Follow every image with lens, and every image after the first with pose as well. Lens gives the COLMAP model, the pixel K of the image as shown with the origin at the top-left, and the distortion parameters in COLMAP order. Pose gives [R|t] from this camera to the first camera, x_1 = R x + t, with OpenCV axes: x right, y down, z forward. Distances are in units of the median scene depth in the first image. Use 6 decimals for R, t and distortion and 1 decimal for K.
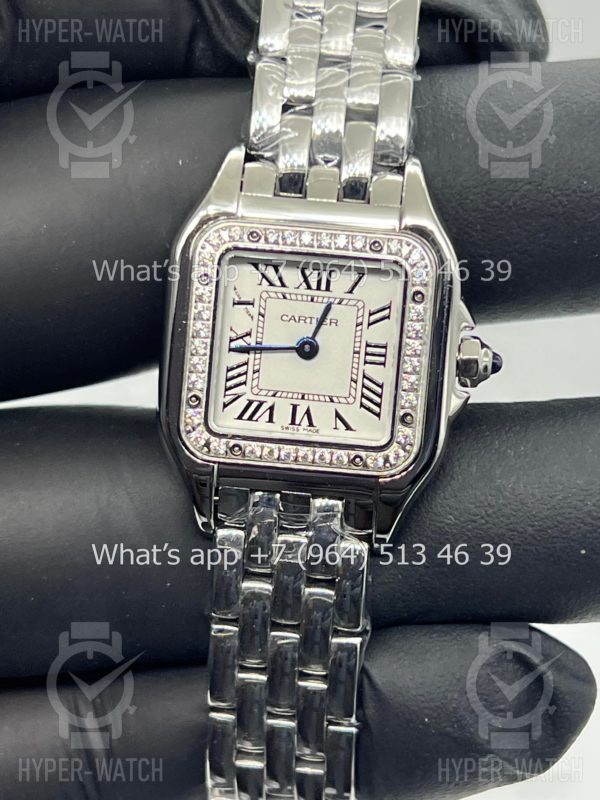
lens RADIAL K [[1899.5, 0, 303.6], [0, 1899.5, 401.8], [0, 0, 1]] dist [0.361384, 0.000000]
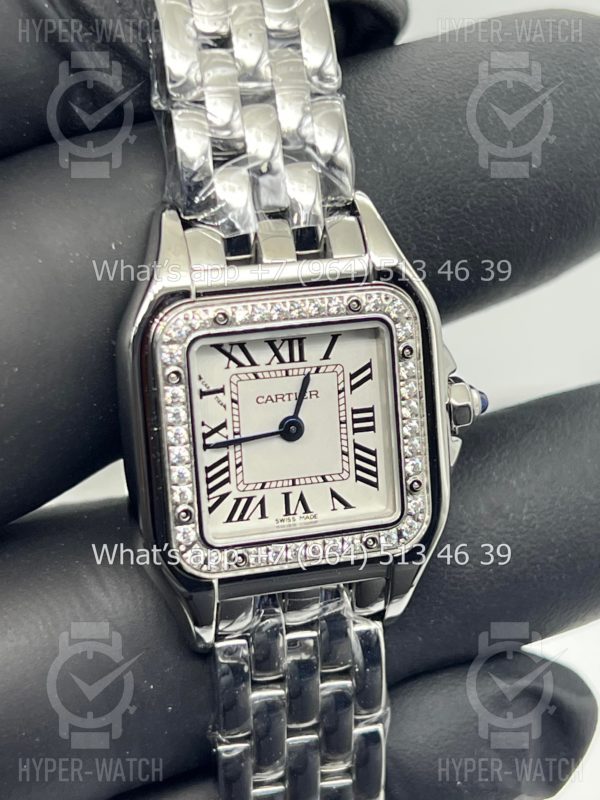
lens RADIAL K [[1899.5, 0, 298.8], [0, 1899.5, 403.9], [0, 0, 1]] dist [0.361384, 0.000000]
pose [[0.933515, -0.196932, 0.299612, -0.257118], [0.150274, 0.973615, 0.171733, -0.190570], [-0.325526, -0.115291, 0.938478, 0.168924]]
